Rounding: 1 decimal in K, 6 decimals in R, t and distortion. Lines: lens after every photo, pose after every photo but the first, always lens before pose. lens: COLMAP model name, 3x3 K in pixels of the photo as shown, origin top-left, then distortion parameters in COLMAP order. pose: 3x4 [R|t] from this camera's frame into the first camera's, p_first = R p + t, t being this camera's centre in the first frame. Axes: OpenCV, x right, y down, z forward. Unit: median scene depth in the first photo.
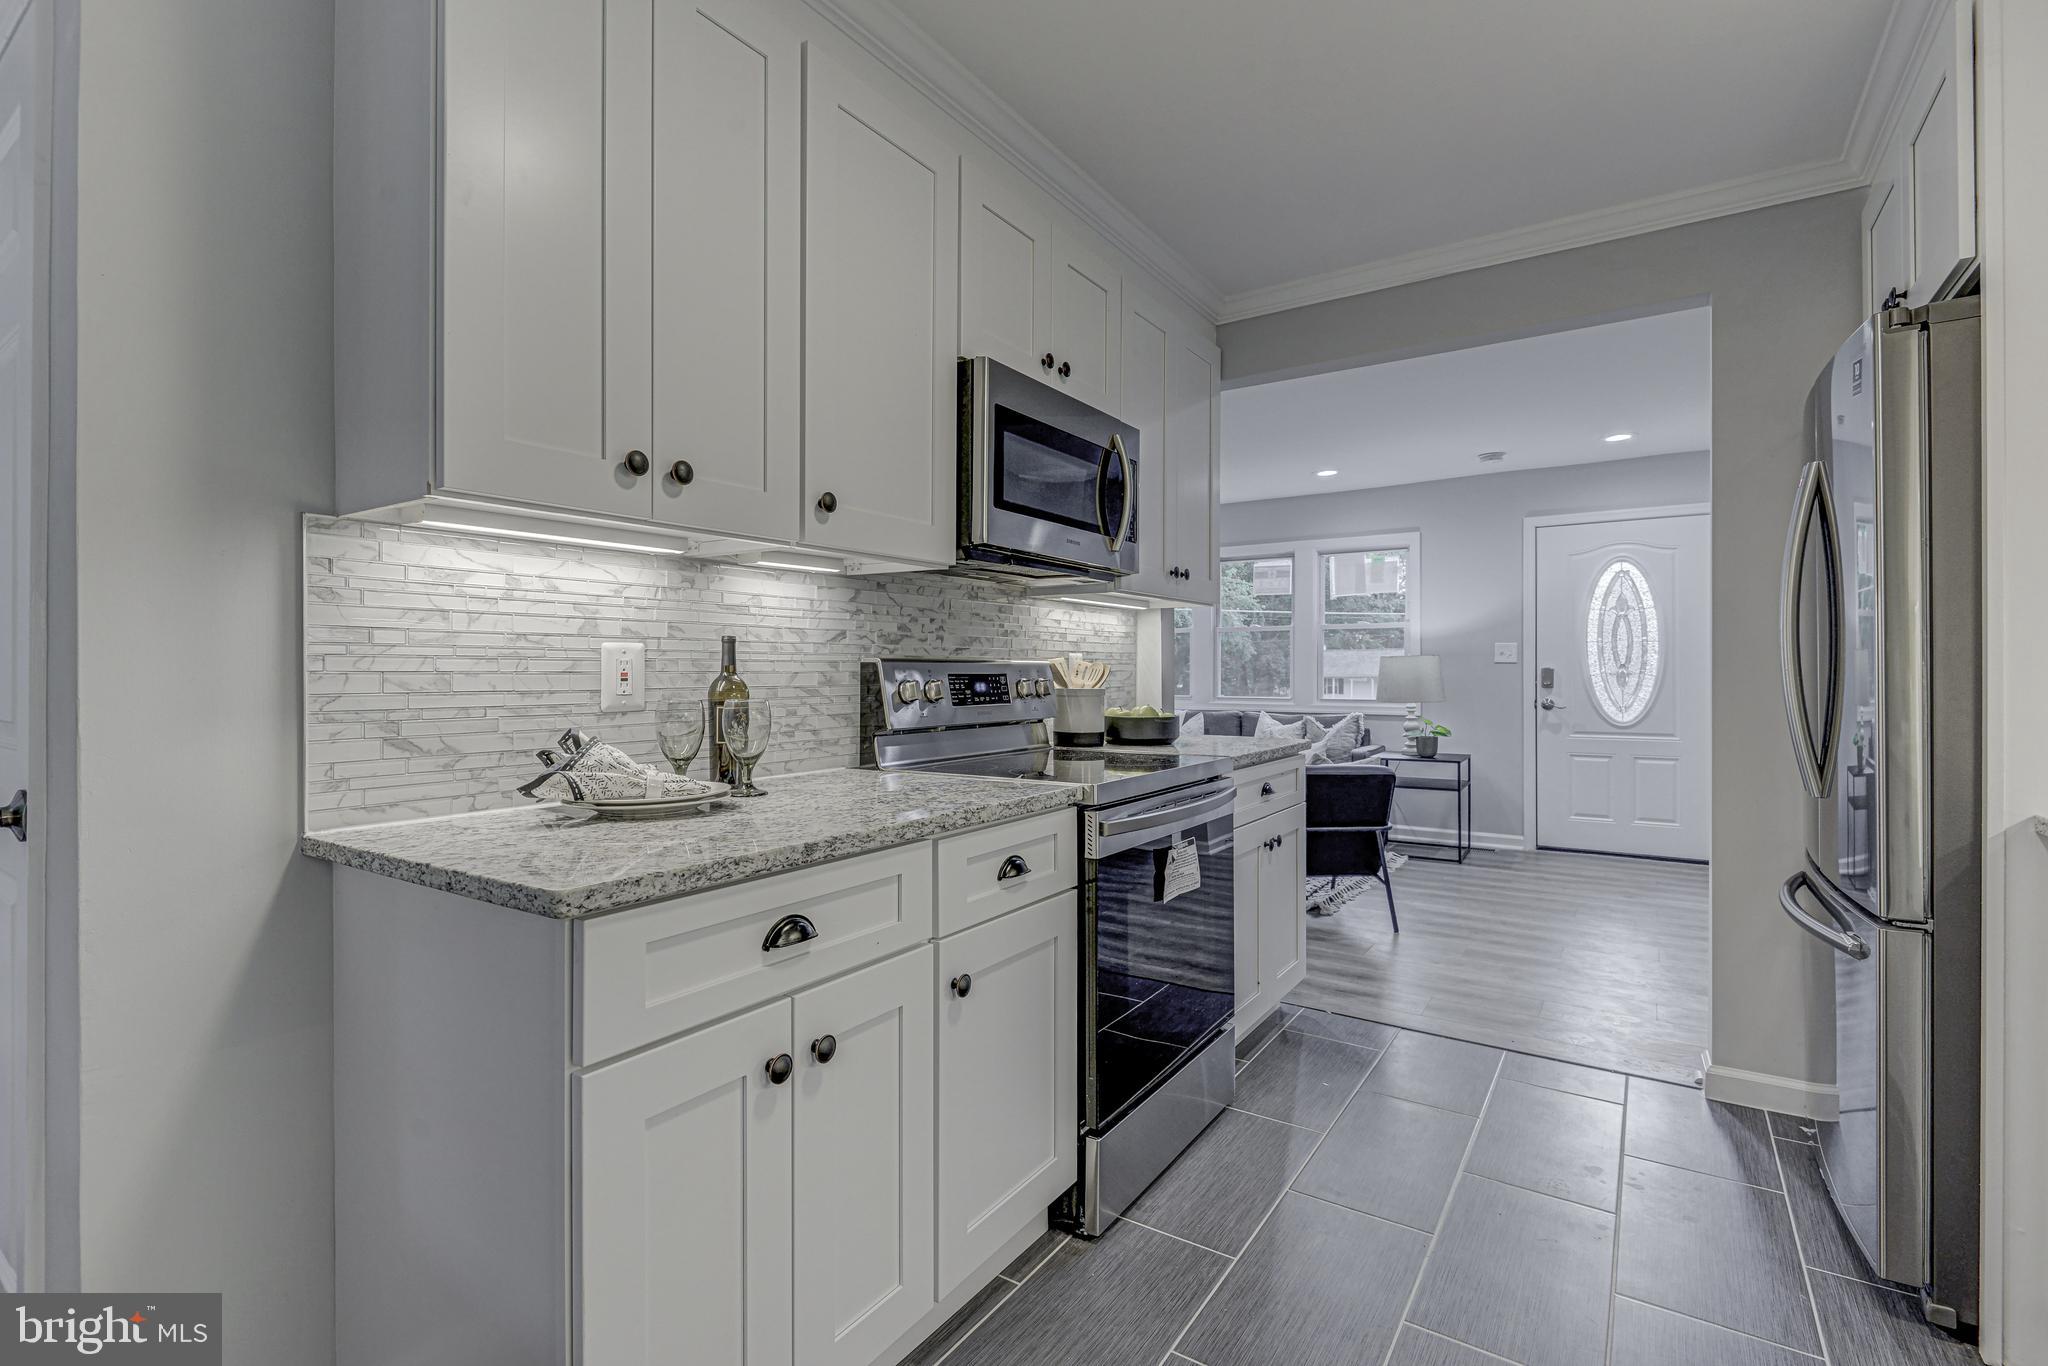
lens RADIAL K [[933.1, 0, 1016.4], [0, 933.1, 670.1], [0, 0, 1]] dist [0.004462, -0.005055]
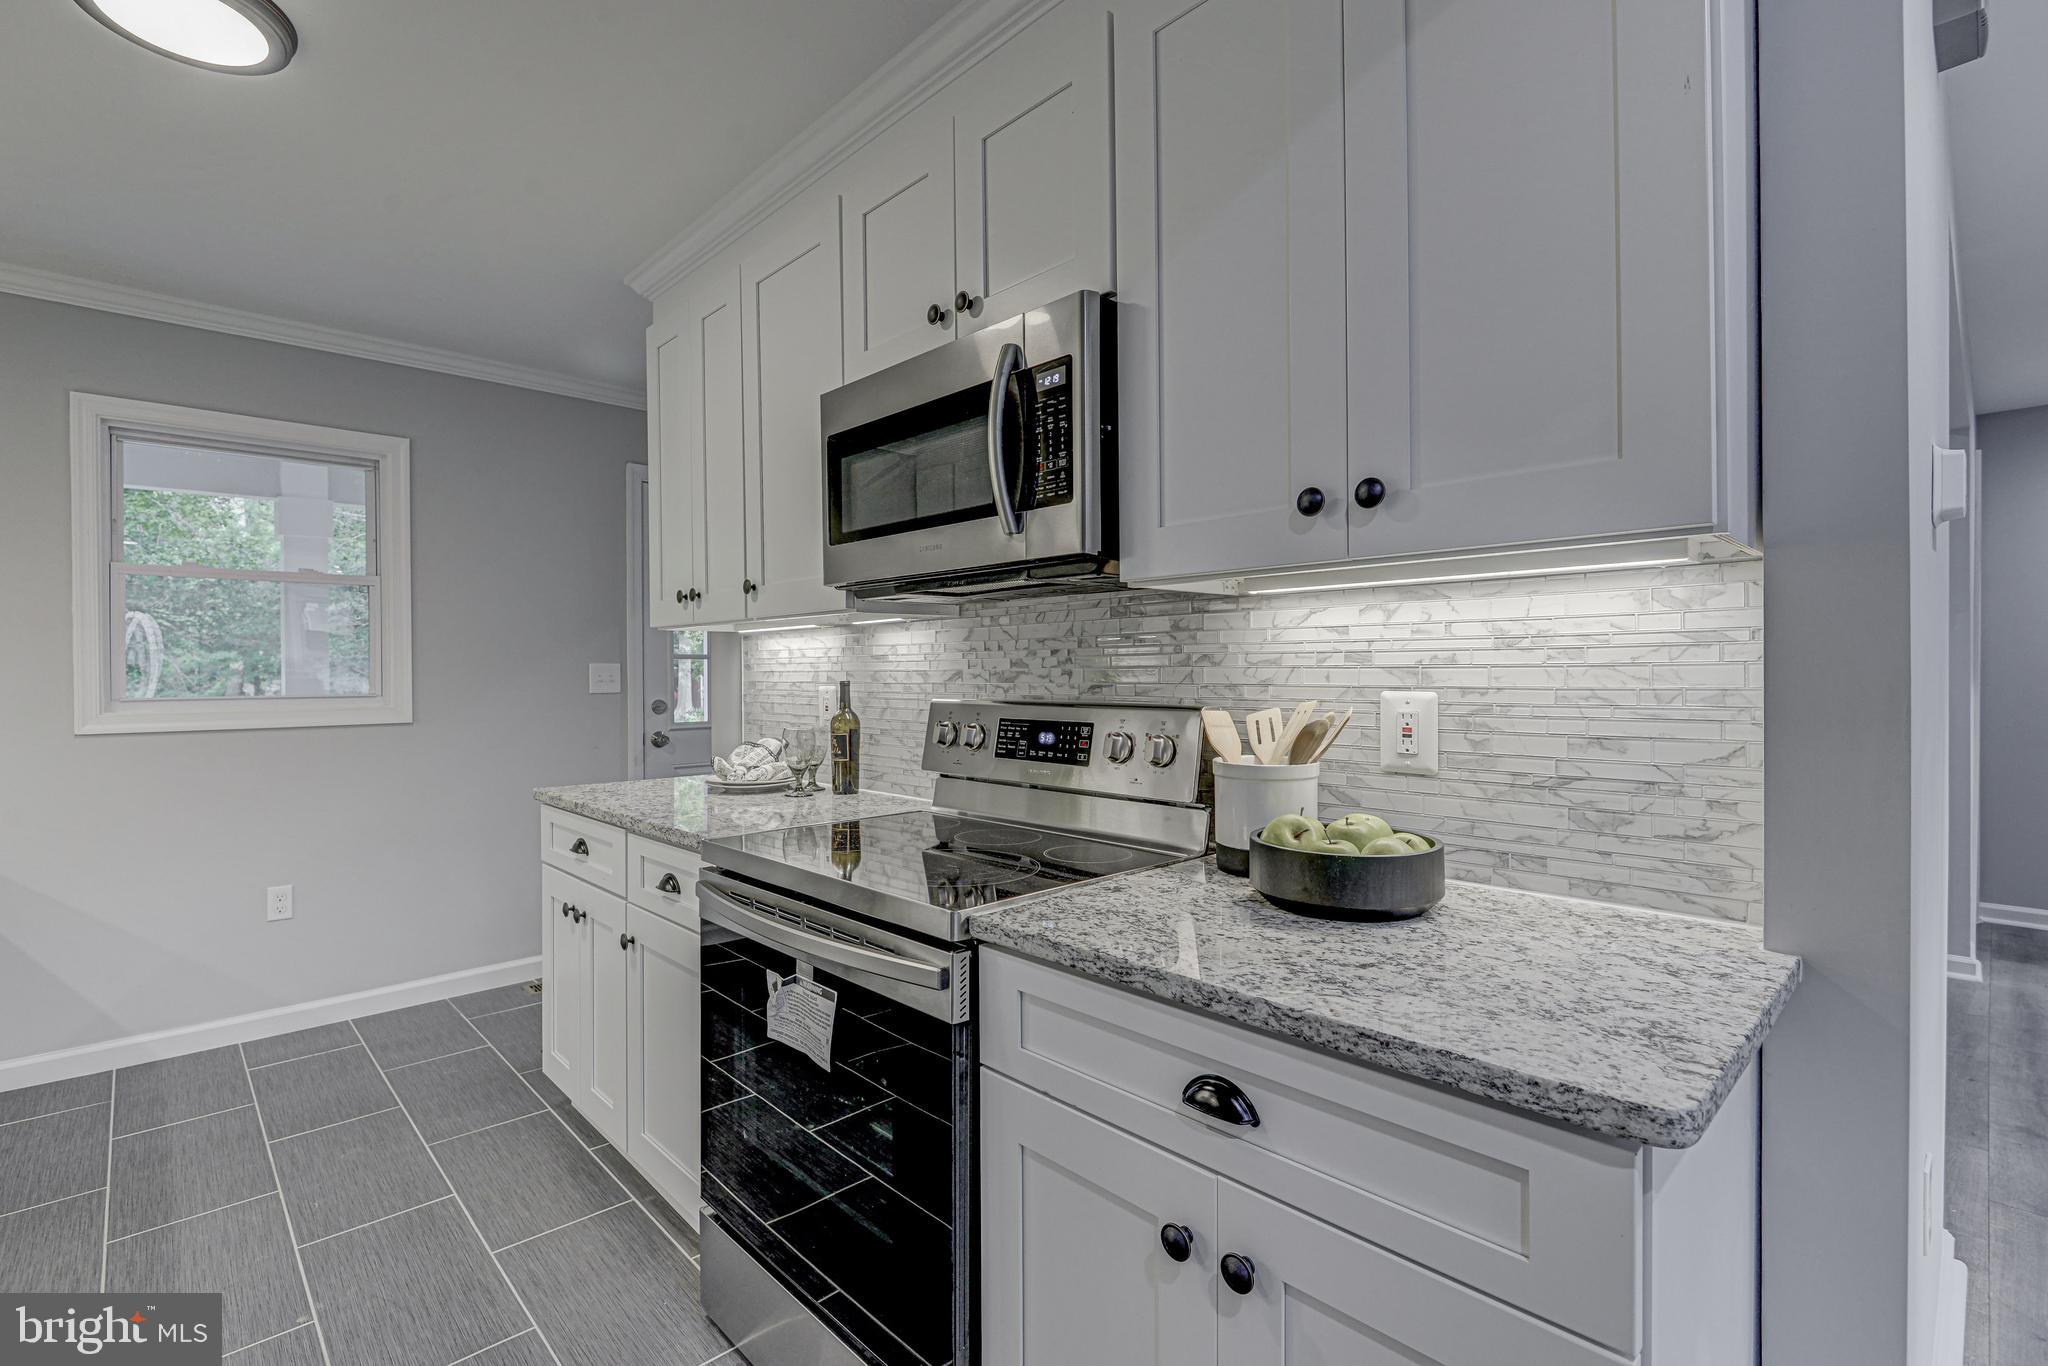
lens RADIAL K [[933.1, 0, 998.3], [0, 933.1, 672.8], [0, 0, 1]] dist [0.004462, -0.005055]
pose [[-0.230517, 0.004397, -0.973058, 0.722494], [0.006496, 0.999974, 0.002980, -0.038275], [0.973047, -0.005634, -0.230540, 1.153800]]
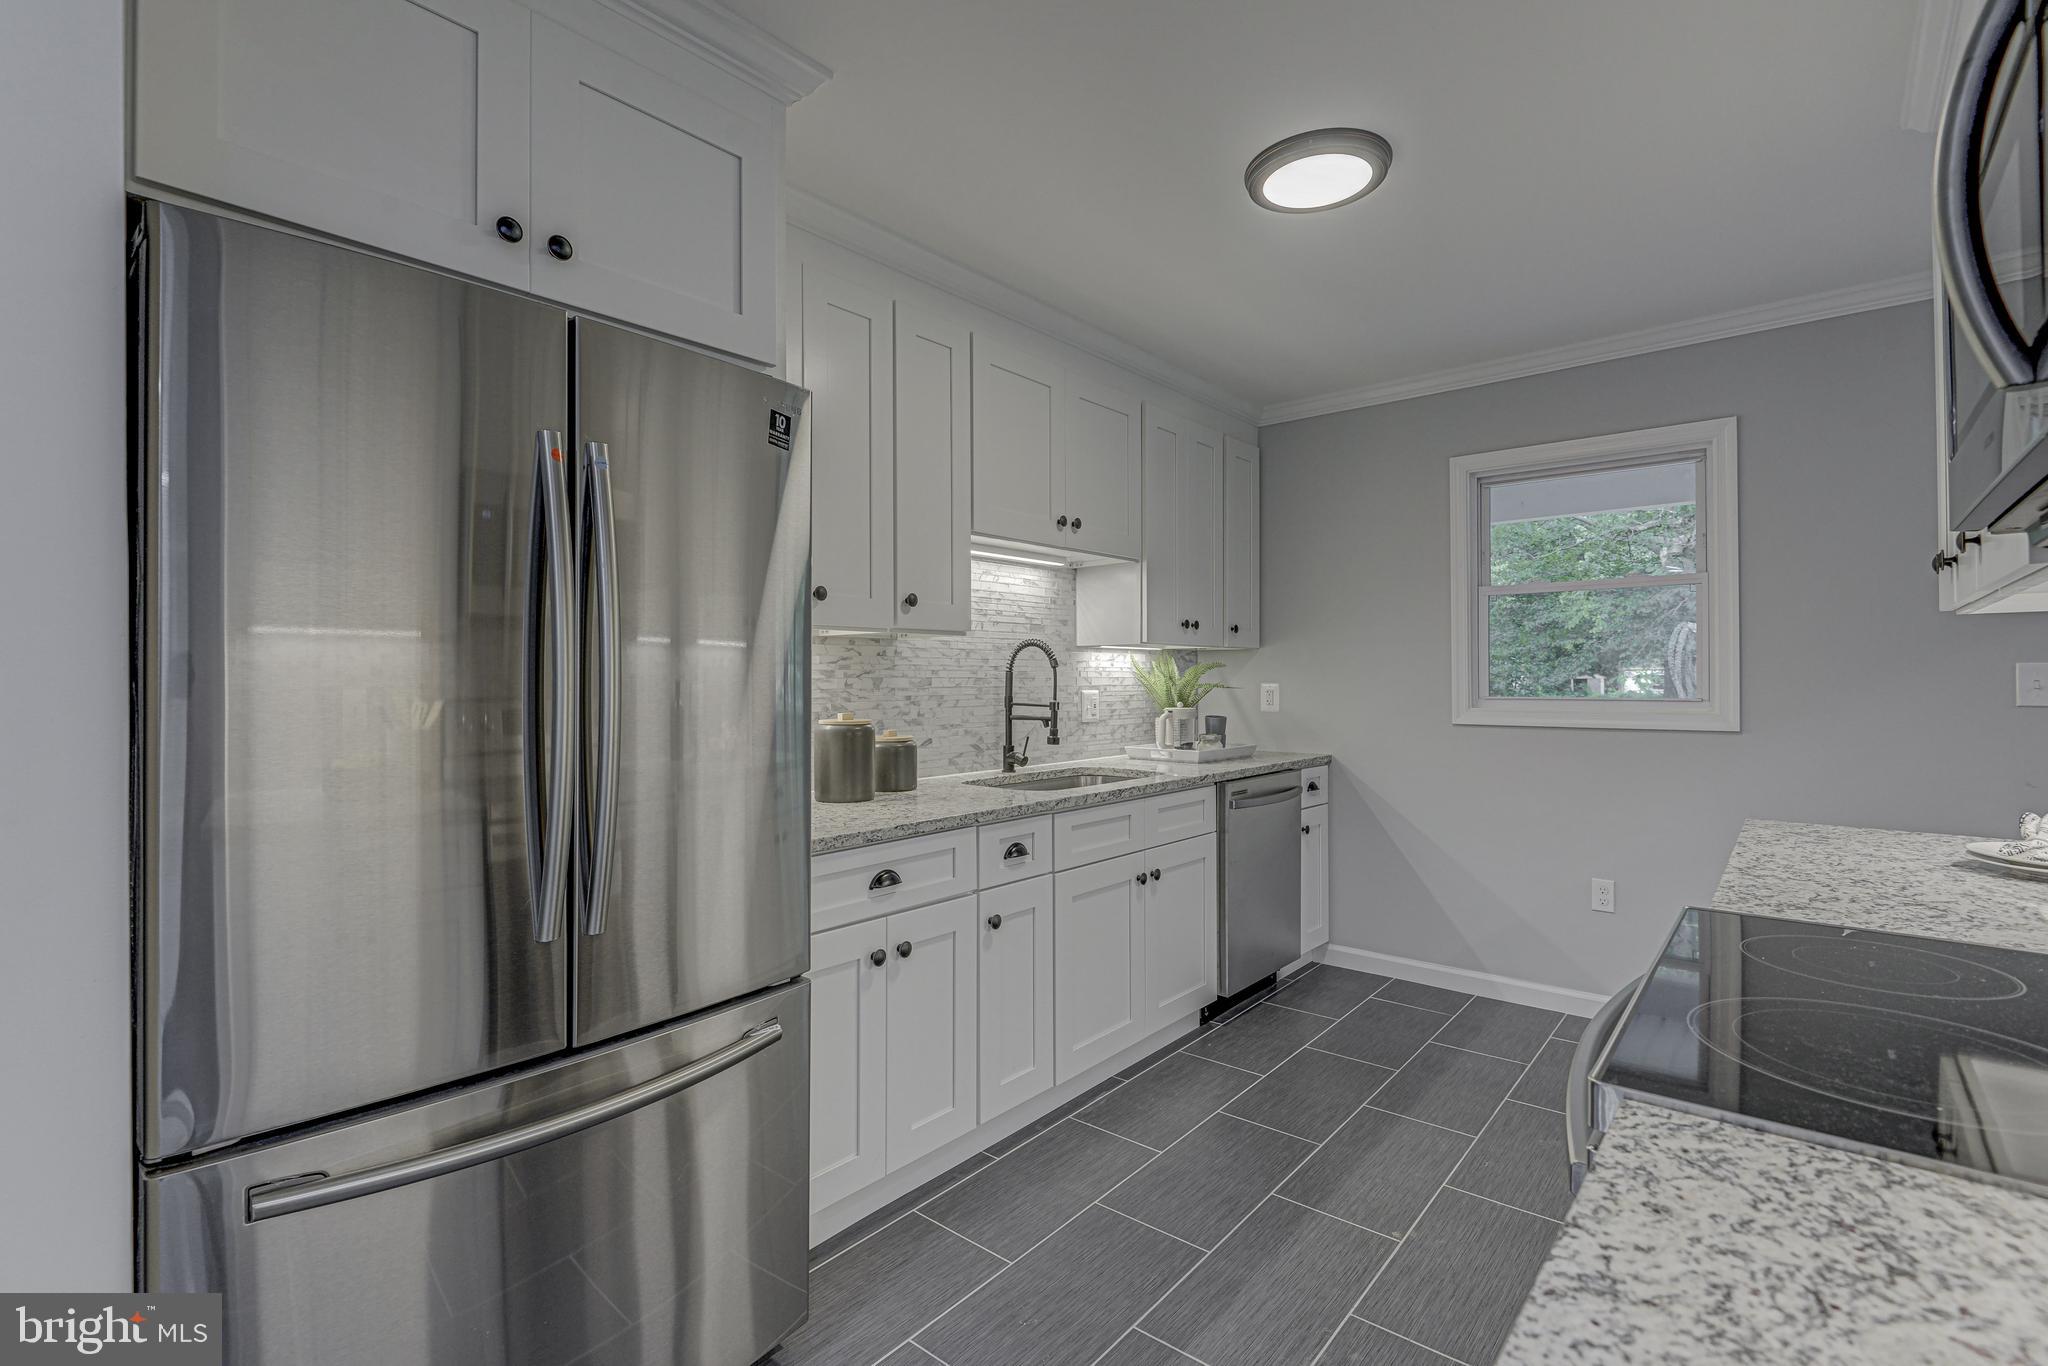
lens RADIAL K [[933.1, 0, 1001.9], [0, 933.1, 673.6], [0, 0, 1]] dist [0.004462, -0.005055]
pose [[-0.991999, 0.005745, 0.126114, 0.387379], [0.004906, 0.999964, -0.006958, -0.039473], [-0.126149, -0.006284, -0.991991, 1.343484]]
